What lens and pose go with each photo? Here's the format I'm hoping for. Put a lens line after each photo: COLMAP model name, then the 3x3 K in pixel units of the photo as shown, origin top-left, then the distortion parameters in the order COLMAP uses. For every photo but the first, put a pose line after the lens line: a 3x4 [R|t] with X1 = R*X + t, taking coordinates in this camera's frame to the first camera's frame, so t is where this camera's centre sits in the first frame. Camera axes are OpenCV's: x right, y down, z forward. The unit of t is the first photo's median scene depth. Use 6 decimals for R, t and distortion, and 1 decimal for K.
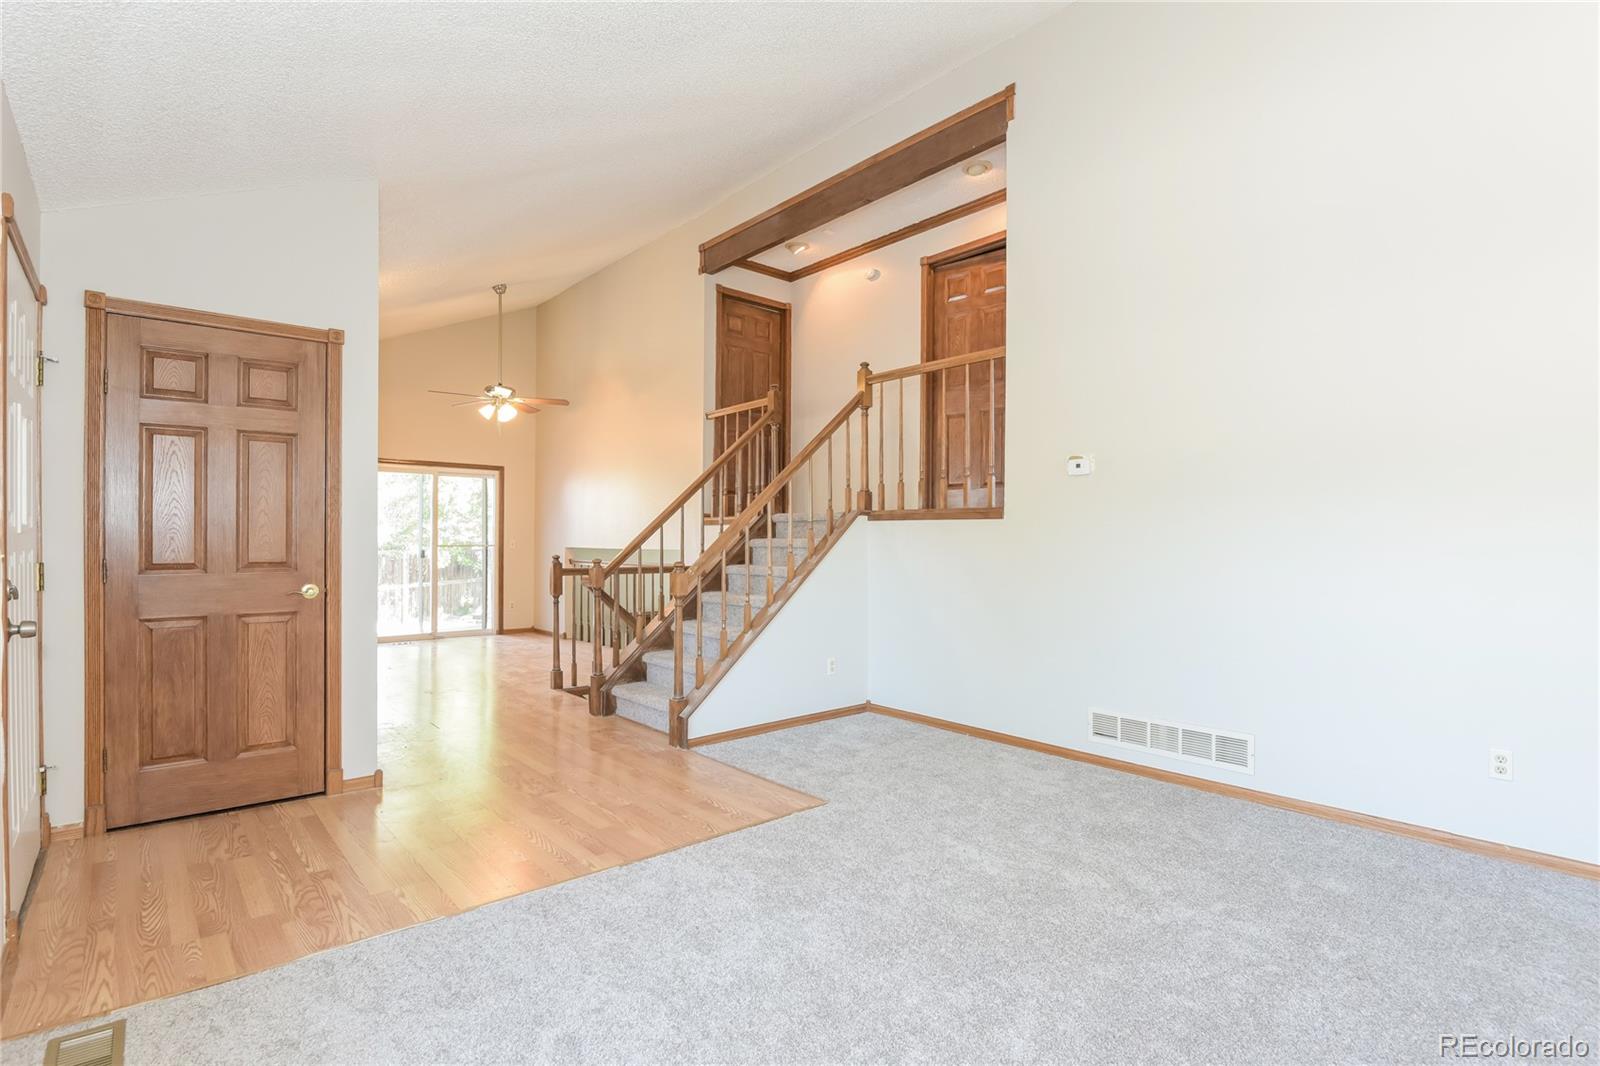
lens RADIAL K [[777.1, 0, 789.9], [0, 777.1, 534.8], [0, 0, 1]] dist [-0.006150, -0.001247]
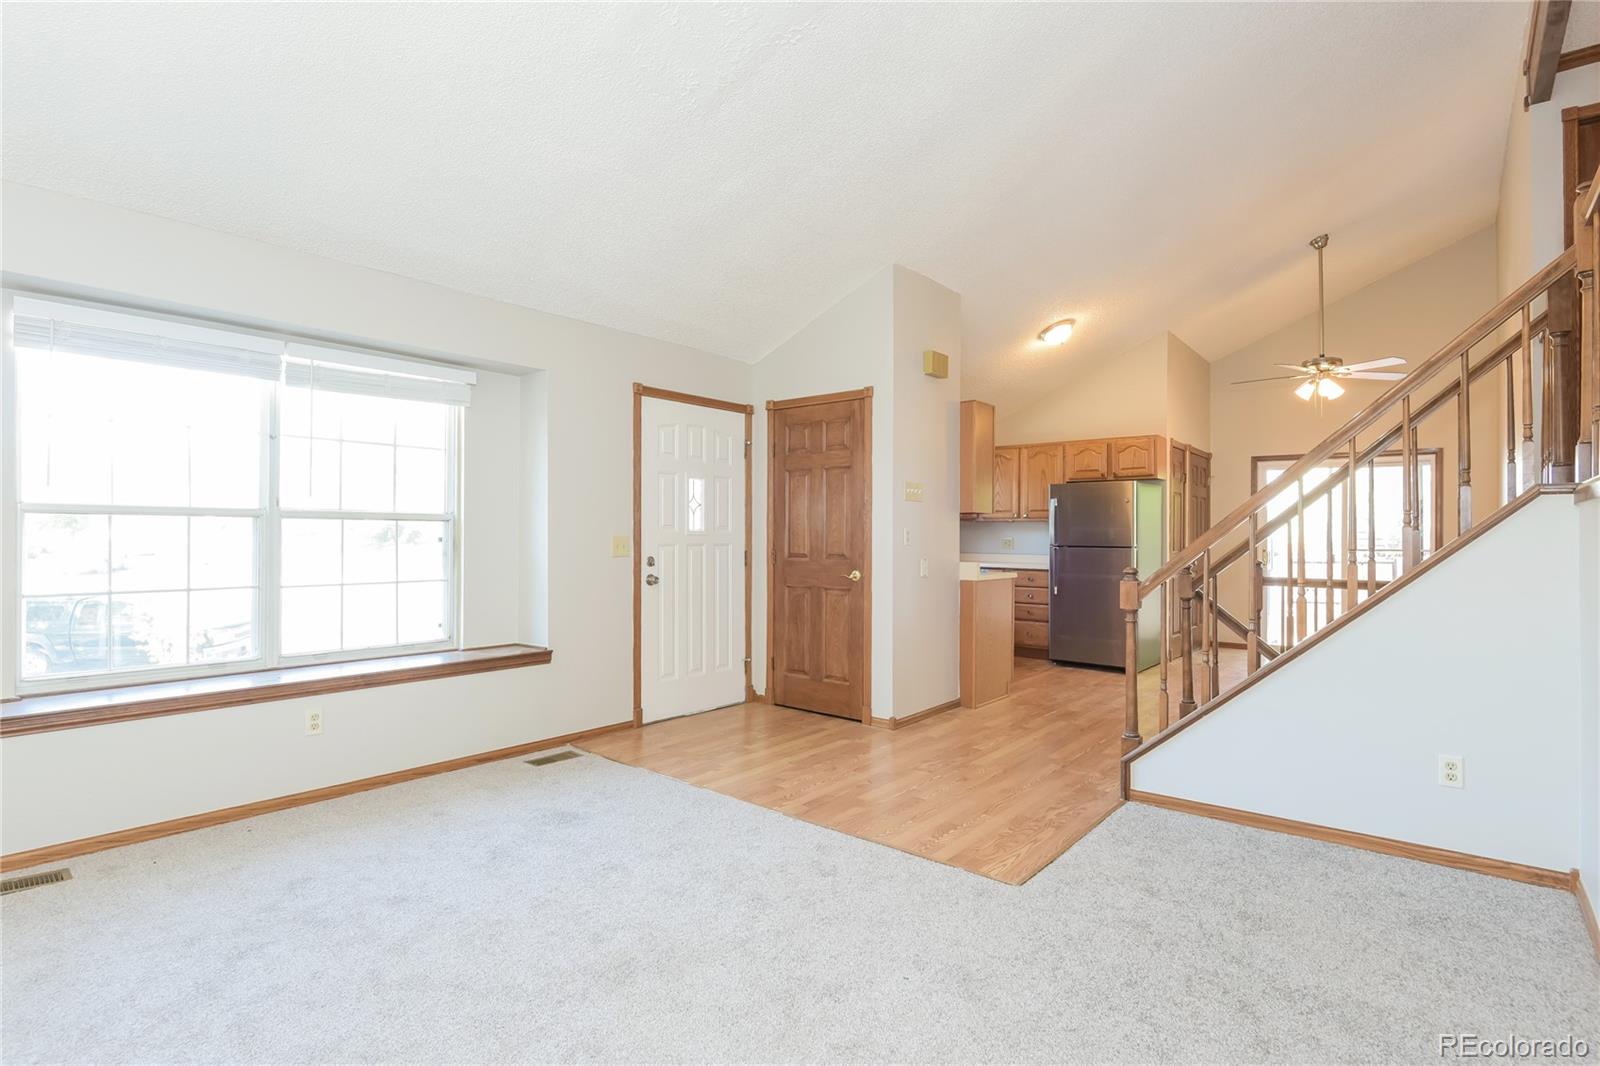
lens RADIAL K [[777.1, 0, 791.1], [0, 777.1, 532.9], [0, 0, 1]] dist [-0.006150, -0.001247]
pose [[0.157901, -0.006388, -0.987434, 0.756269], [0.001148, 0.999980, -0.006285, 0.002722], [0.987454, -0.000142, 0.157905, 0.649870]]
